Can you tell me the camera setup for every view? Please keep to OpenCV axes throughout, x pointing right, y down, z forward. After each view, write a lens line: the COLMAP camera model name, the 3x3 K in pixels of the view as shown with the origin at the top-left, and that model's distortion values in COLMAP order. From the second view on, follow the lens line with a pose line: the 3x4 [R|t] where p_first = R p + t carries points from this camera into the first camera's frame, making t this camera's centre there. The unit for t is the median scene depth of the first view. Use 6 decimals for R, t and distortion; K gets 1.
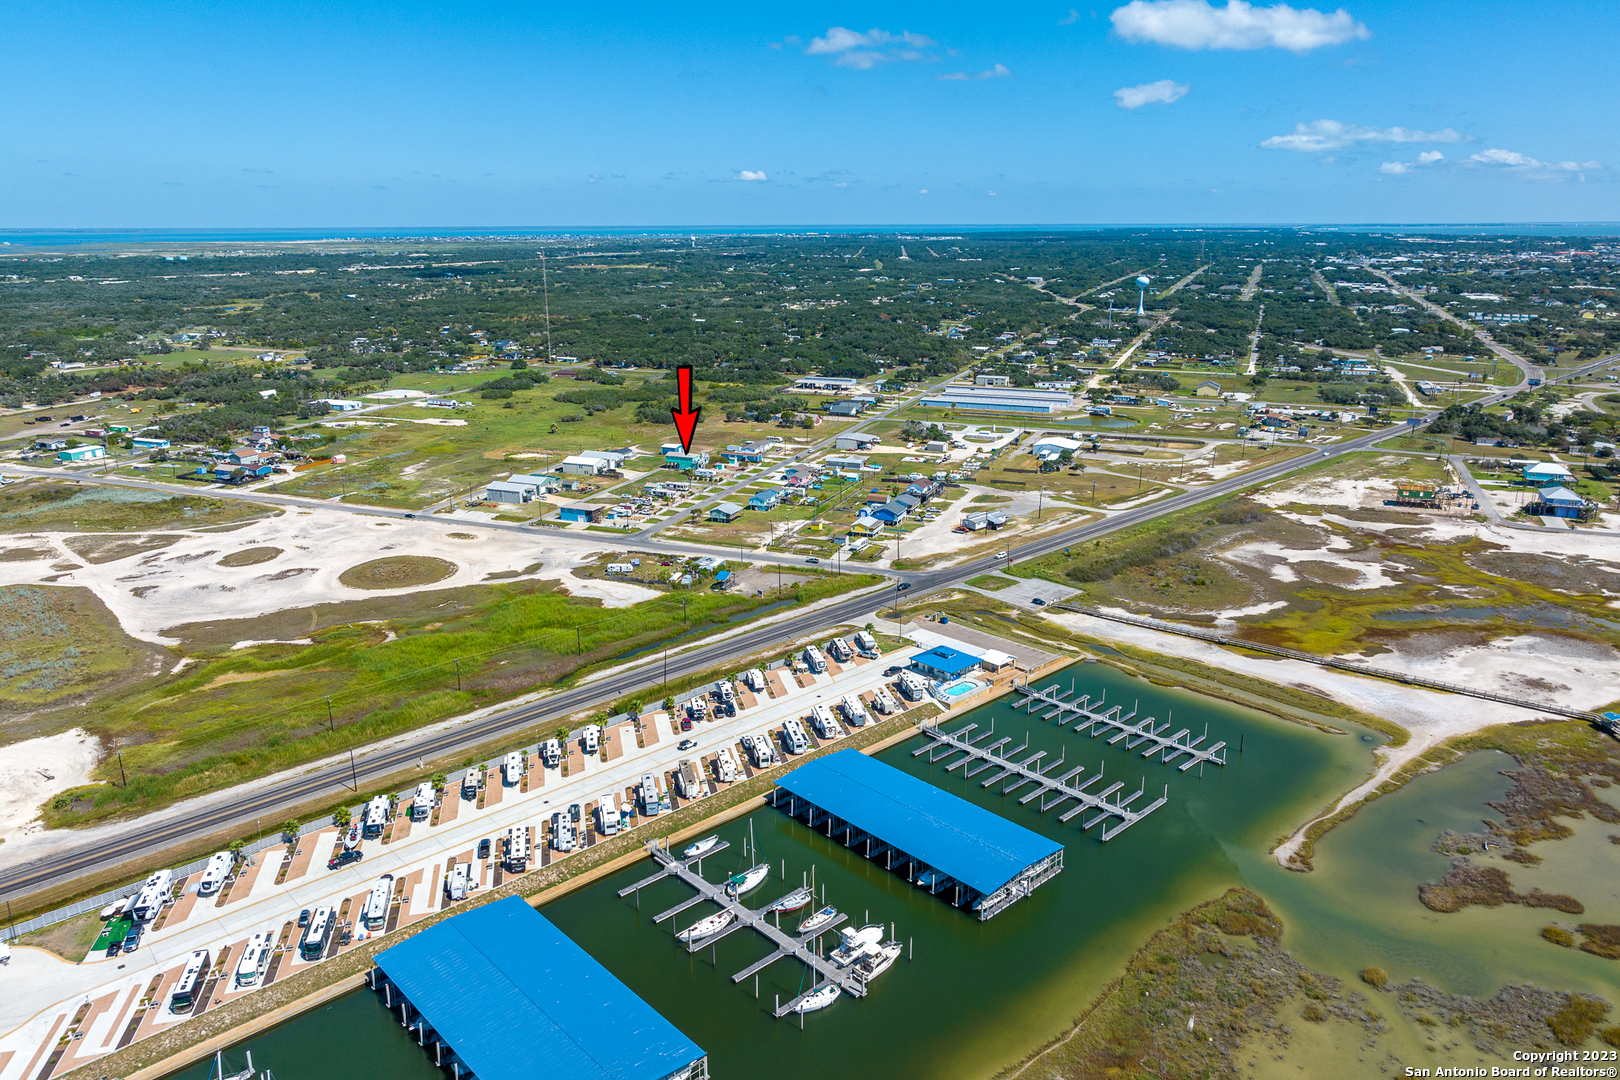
lens RADIAL K [[1115.9, 0, 818.5], [0, 1115.9, 537.9], [0, 0, 1]] dist [0.003764, 0.007439]
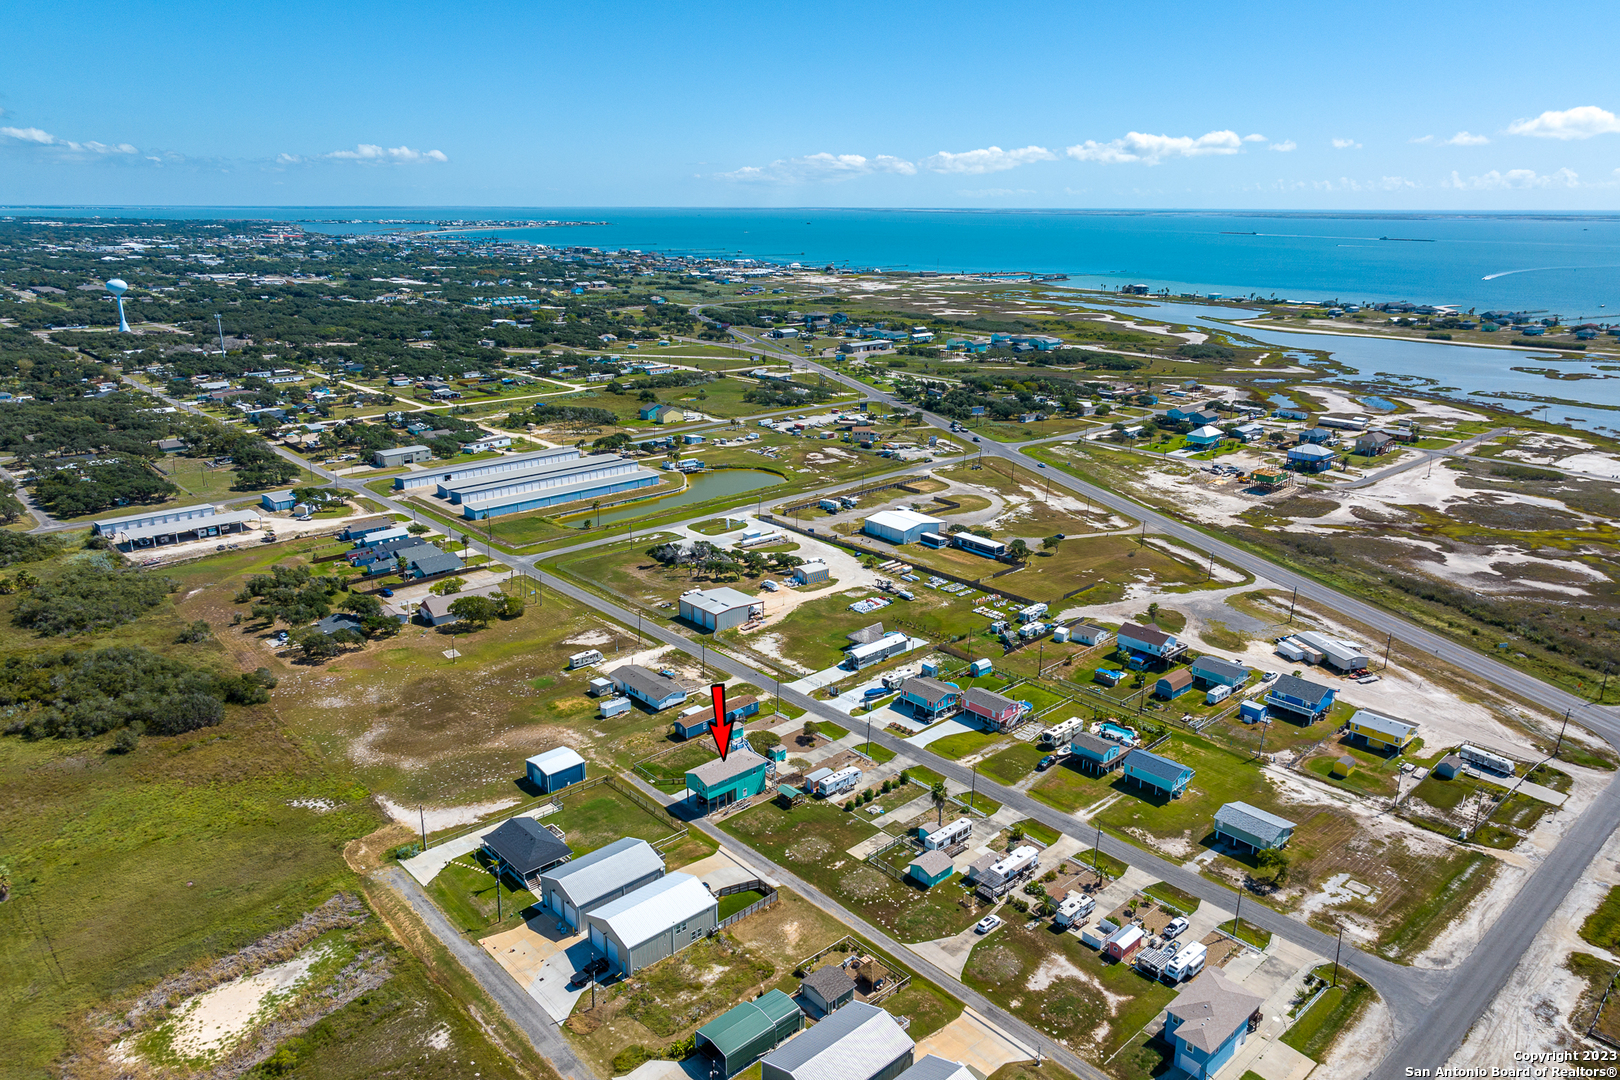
lens RADIAL K [[1115.9, 0, 818.5], [0, 1115.9, 537.9], [0, 0, 1]] dist [0.003764, 0.007439]
pose [[0.423189, -0.257638, 0.868639, -0.608125], [0.245645, 0.955436, 0.163707, -0.296237], [-0.872106, 0.144098, 0.467618, 1.057437]]
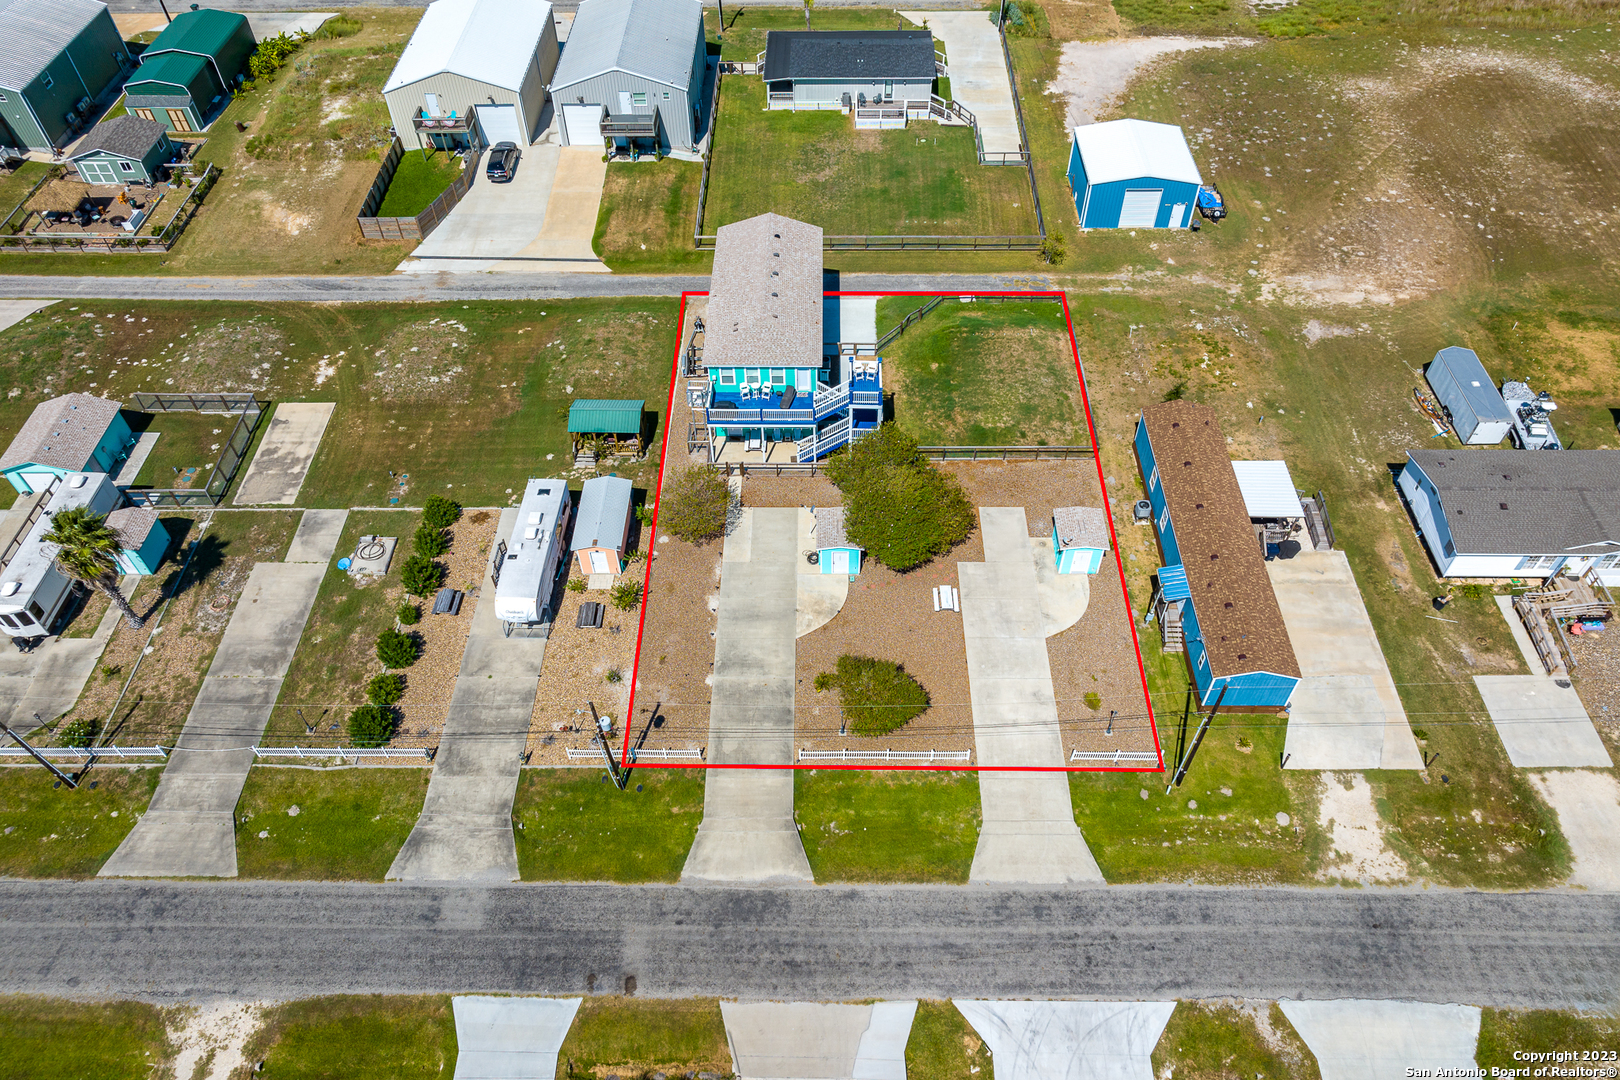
lens RADIAL K [[1115.9, 0, 818.5], [0, 1115.9, 537.9], [0, 0, 1]] dist [0.003764, 0.007439]
pose [[0.362122, 0.704487, -0.610382, -0.018121], [-0.248256, 0.704064, 0.665329, -0.203783], [0.898463, -0.089399, 0.429850, 1.301065]]
